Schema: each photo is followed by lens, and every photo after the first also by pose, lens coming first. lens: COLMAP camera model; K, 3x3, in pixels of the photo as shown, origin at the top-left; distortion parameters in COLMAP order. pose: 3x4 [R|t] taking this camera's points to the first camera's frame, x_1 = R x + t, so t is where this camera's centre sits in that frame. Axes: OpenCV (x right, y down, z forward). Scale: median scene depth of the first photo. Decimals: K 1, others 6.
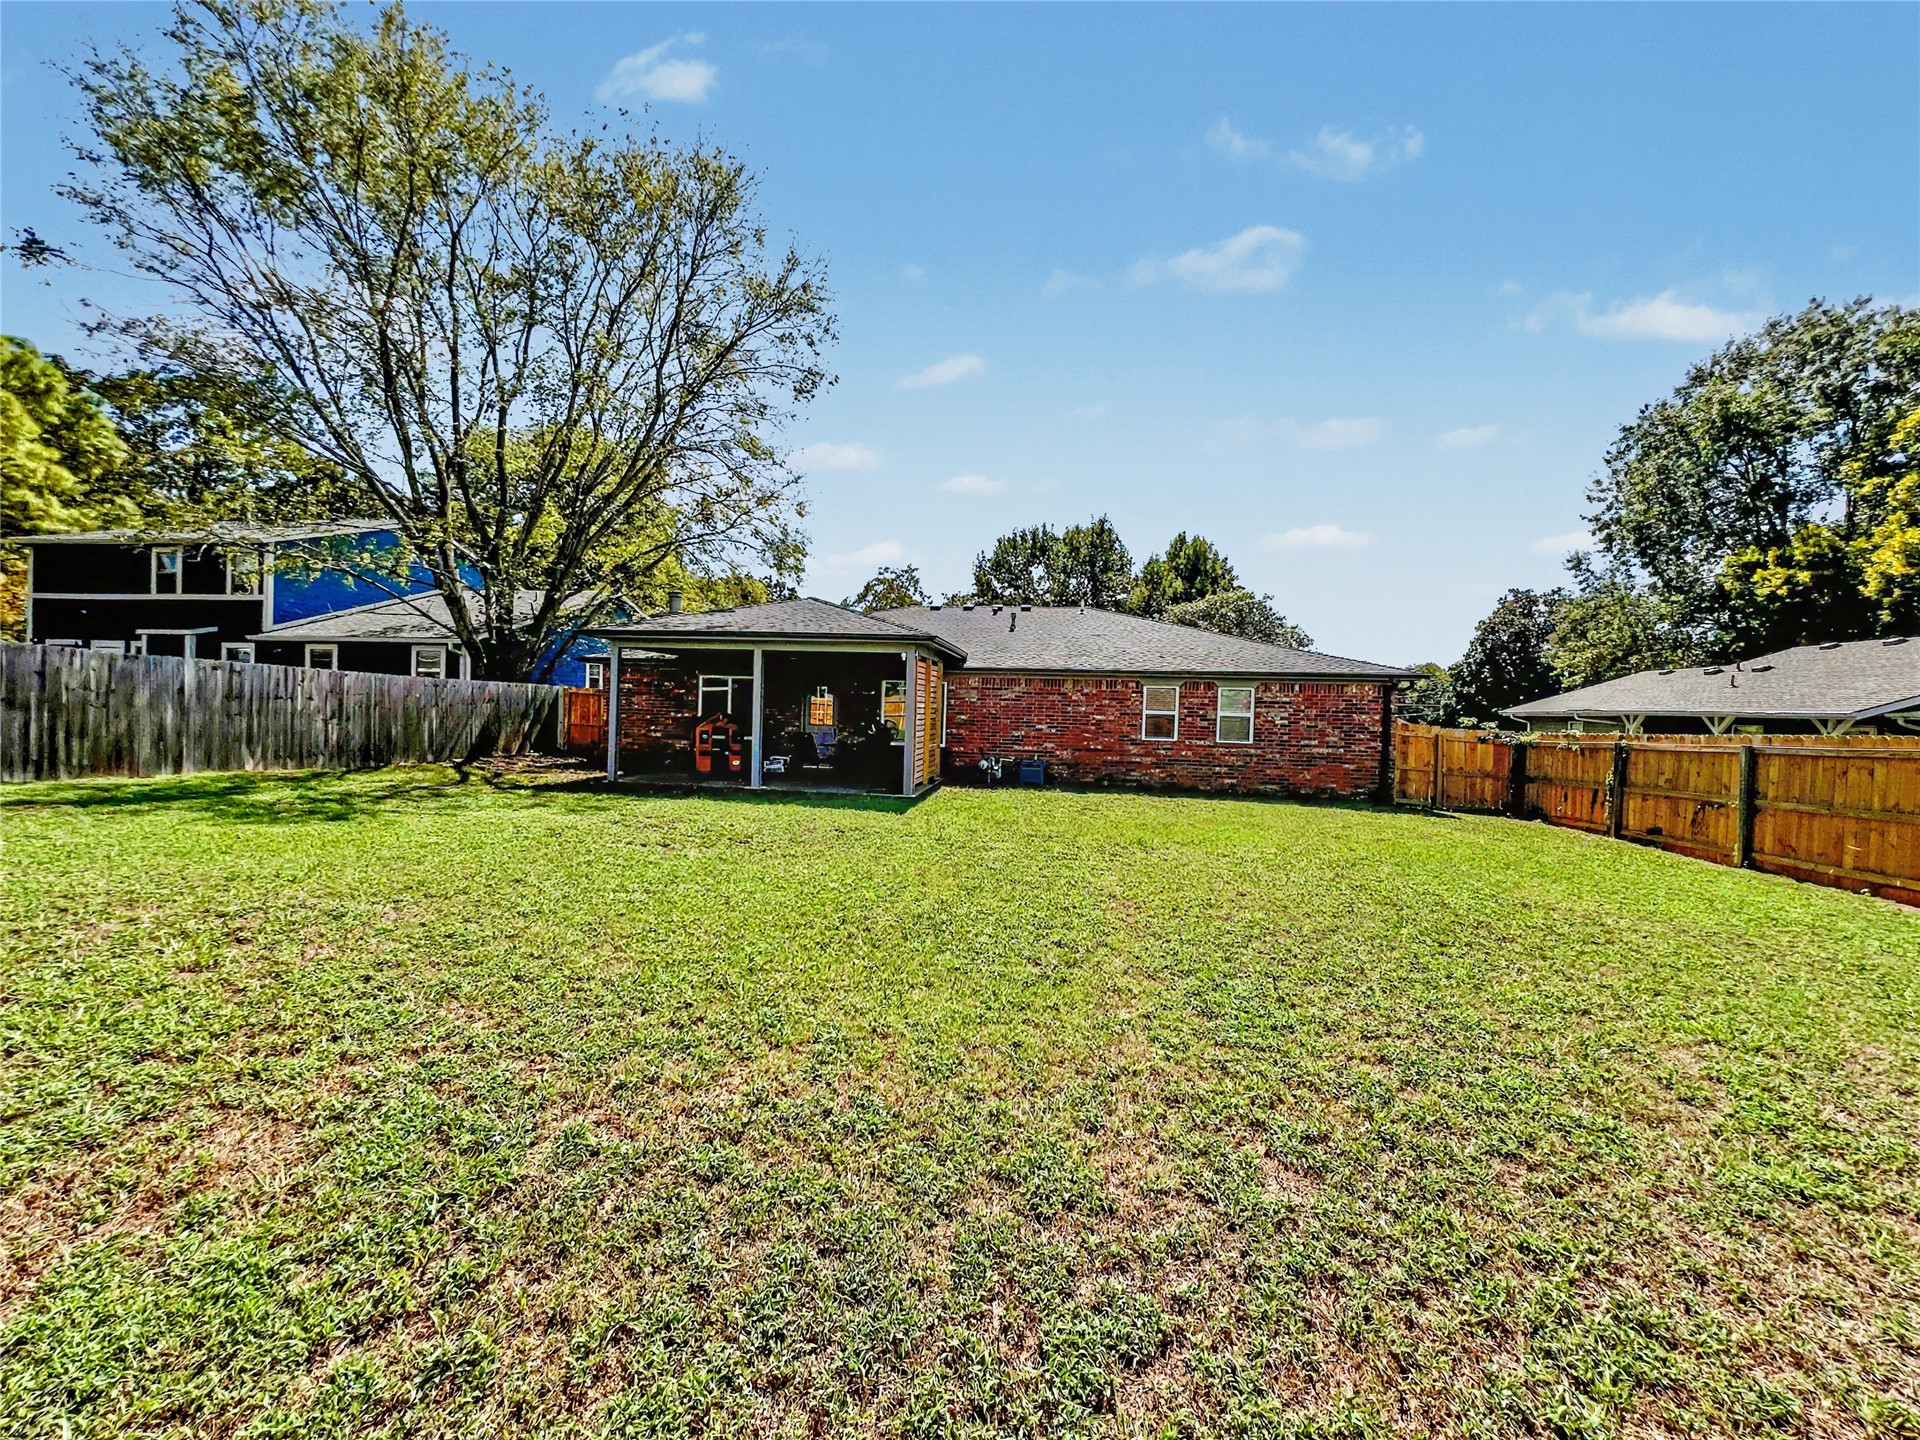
lens RADIAL K [[776.3, 0, 959.1], [0, 776.3, 718.7], [0, 0, 1]] dist [-0.001488, 0.000194]
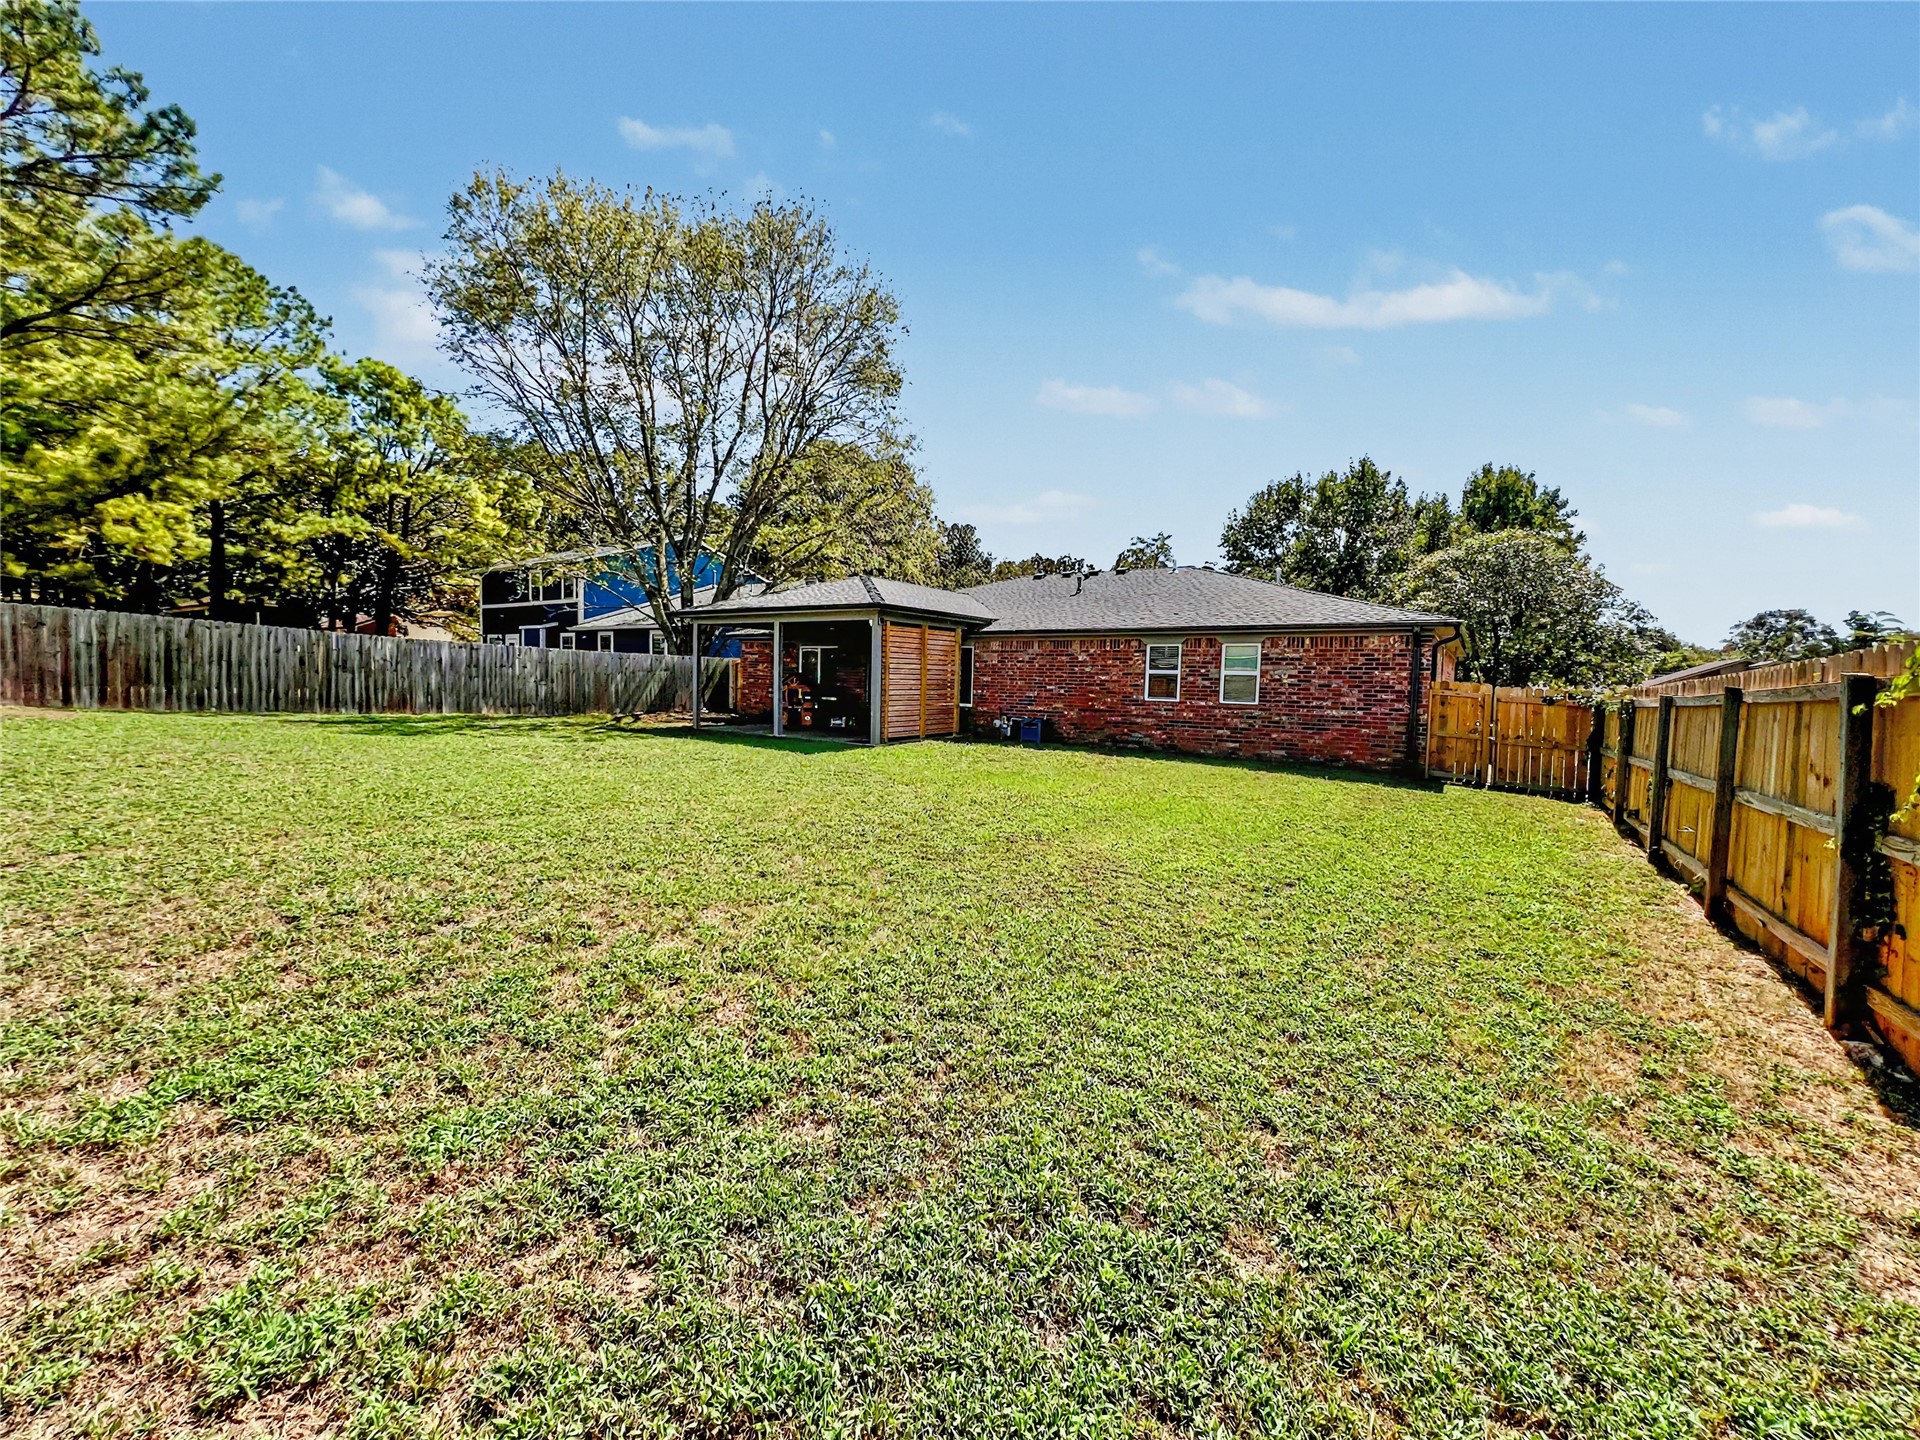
lens RADIAL K [[776.3, 0, 952.0], [0, 776.3, 724.9], [0, 0, 1]] dist [-0.001488, 0.000194]
pose [[0.896529, 0.018108, -0.442614, 0.433759], [-0.002239, 0.999337, 0.036348, 0.022291], [0.442979, -0.031596, 0.895975, 0.026538]]
